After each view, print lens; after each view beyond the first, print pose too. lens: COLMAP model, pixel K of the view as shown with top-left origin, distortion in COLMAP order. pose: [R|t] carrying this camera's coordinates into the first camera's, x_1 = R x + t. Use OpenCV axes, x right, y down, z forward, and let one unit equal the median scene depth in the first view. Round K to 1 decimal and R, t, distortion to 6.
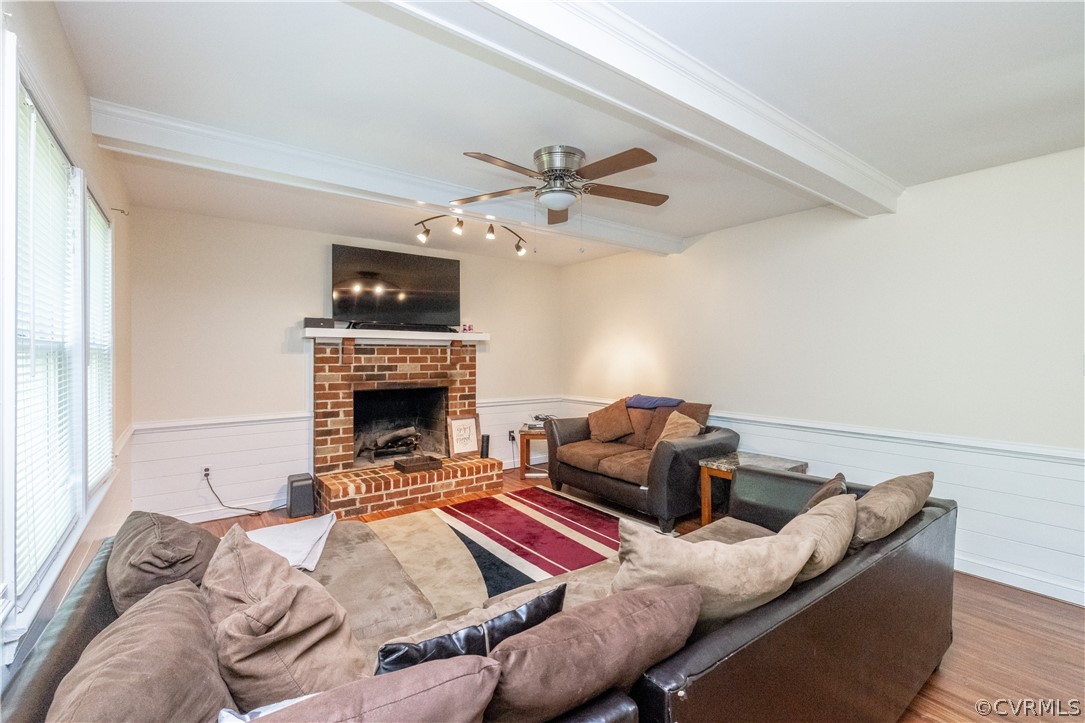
lens RADIAL K [[458.5, 0, 563.5], [0, 458.5, 353.3], [0, 0, 1]] dist [0.000056, -0.000021]
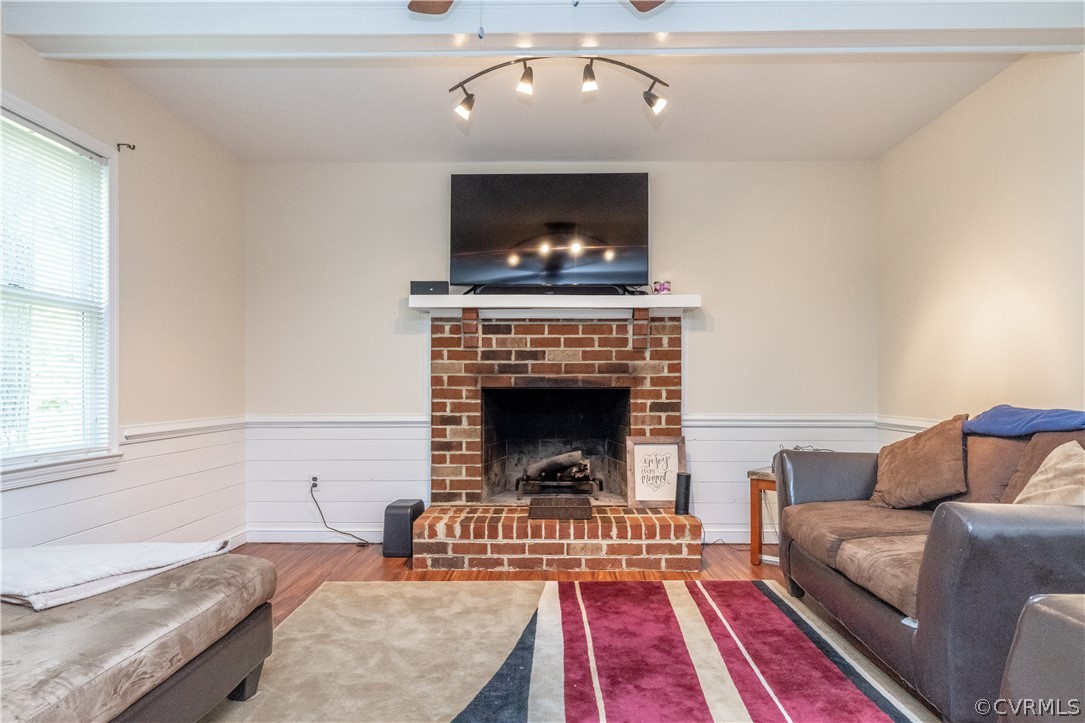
lens RADIAL K [[657.4, 0, 566.0], [0, 657.4, 381.3], [0, 0, 1]] dist [0.000226, 0.000005]
pose [[0.789961, -0.001370, -0.613155, 0.236220], [0.003770, 0.999989, 0.002623, 0.070199], [0.613145, -0.004384, 0.789958, 0.310602]]
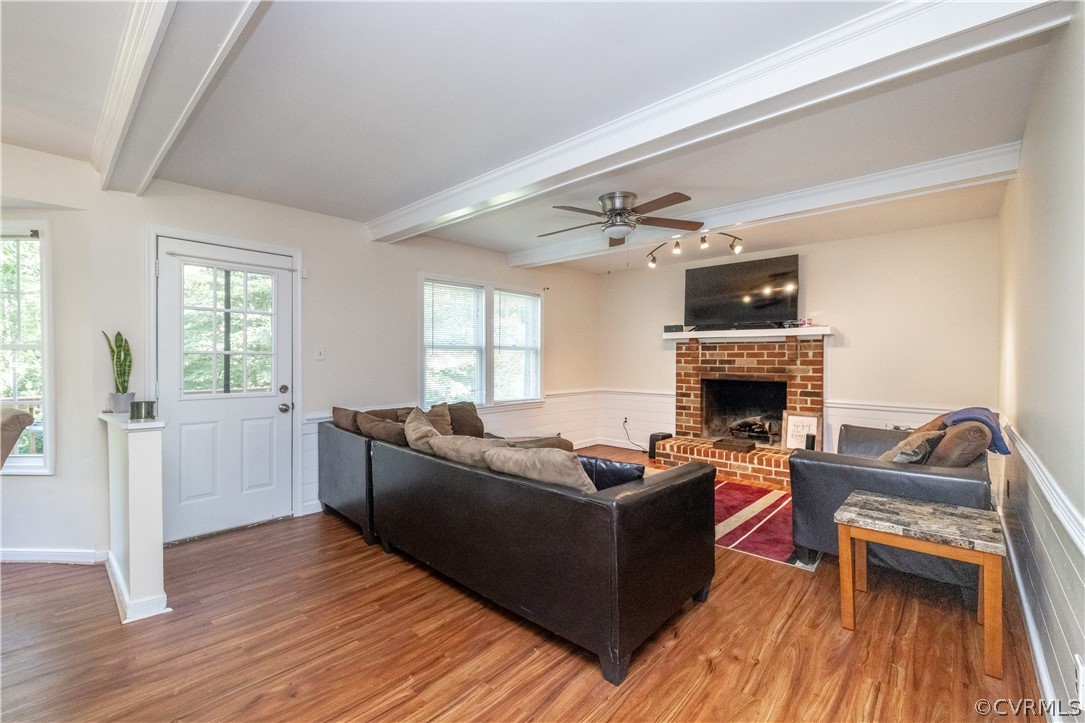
lens RADIAL K [[462.8, 0, 536.3], [0, 462.8, 360.1], [0, 0, 1]] dist [-0.000122, -0.000152]
pose [[0.178122, 0.005588, -0.983993, 0.750174], [0.002828, 0.999977, 0.006191, 0.019412], [0.984004, -0.003885, 0.178102, 0.308675]]
